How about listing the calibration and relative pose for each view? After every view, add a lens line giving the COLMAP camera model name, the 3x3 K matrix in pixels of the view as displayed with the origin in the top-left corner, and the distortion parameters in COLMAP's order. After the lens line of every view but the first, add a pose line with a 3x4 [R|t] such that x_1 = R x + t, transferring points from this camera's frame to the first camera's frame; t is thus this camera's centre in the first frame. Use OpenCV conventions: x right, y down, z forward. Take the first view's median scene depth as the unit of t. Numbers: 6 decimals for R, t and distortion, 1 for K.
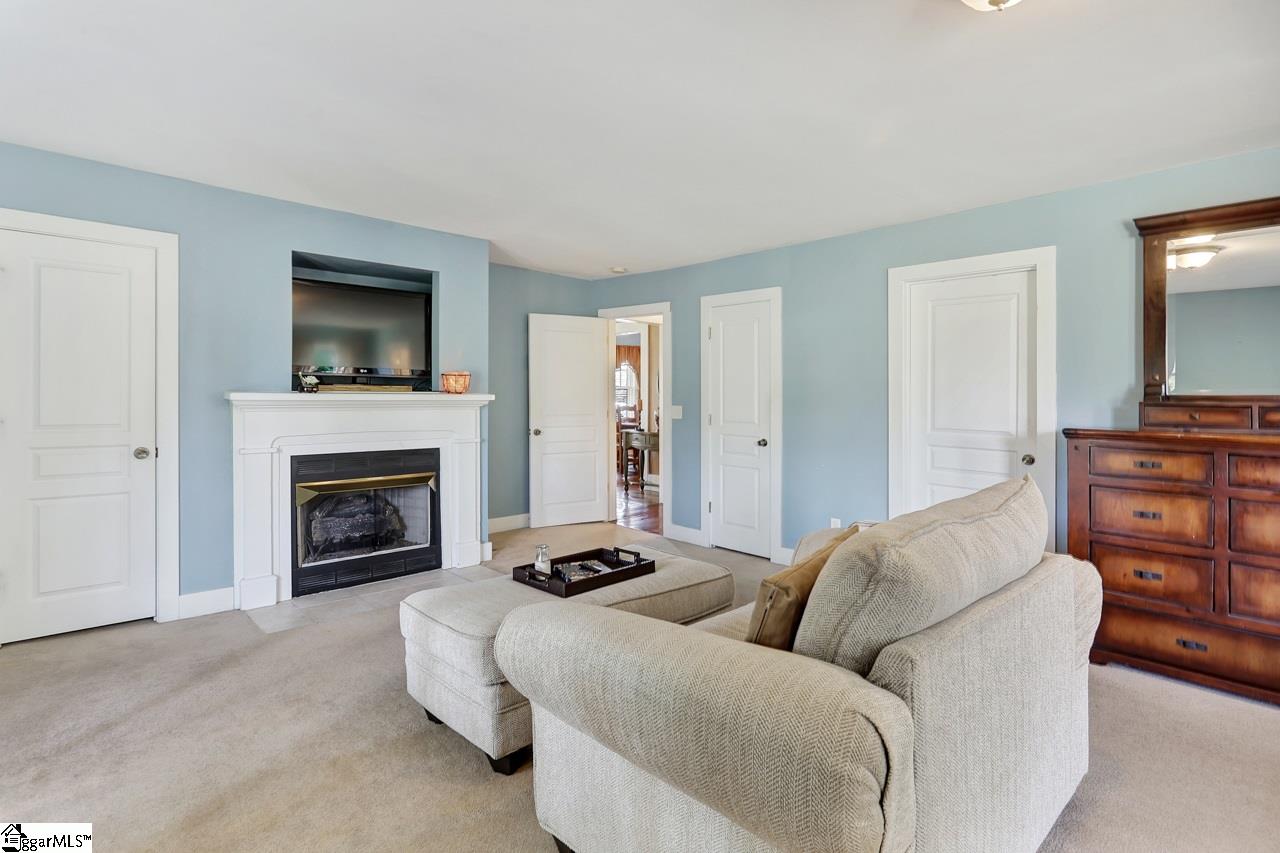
lens RADIAL K [[640.7, 0, 635.7], [0, 640.7, 395.0], [0, 0, 1]] dist [-0.001118, 0.000686]
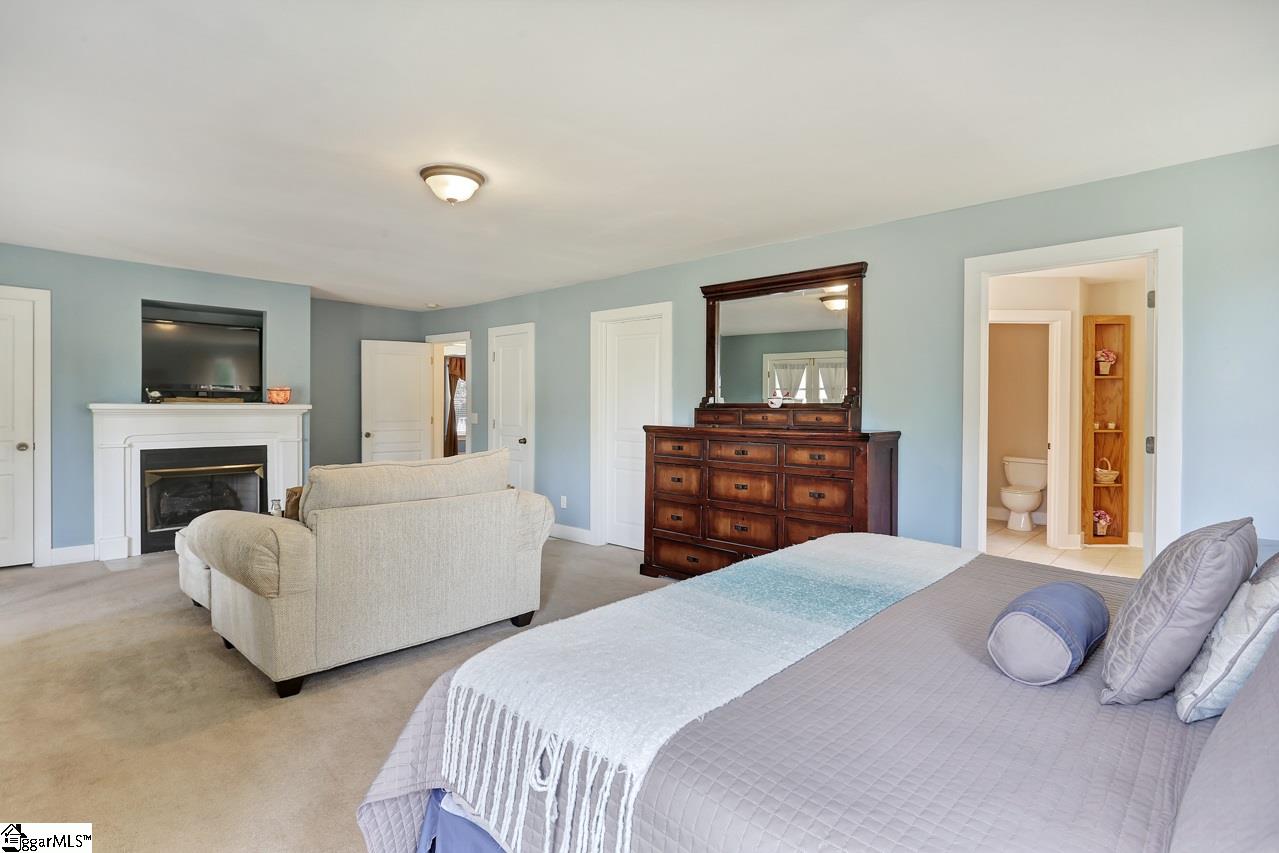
lens RADIAL K [[666.3, 0, 634.8], [0, 666.3, 405.7], [0, 0, 1]] dist [0.000005, 0.000326]
pose [[0.999207, -0.002652, 0.039735, 0.439338], [0.002654, 0.999996, 0.000014, 0.003324], [-0.039735, 0.000091, 0.999210, -0.441392]]
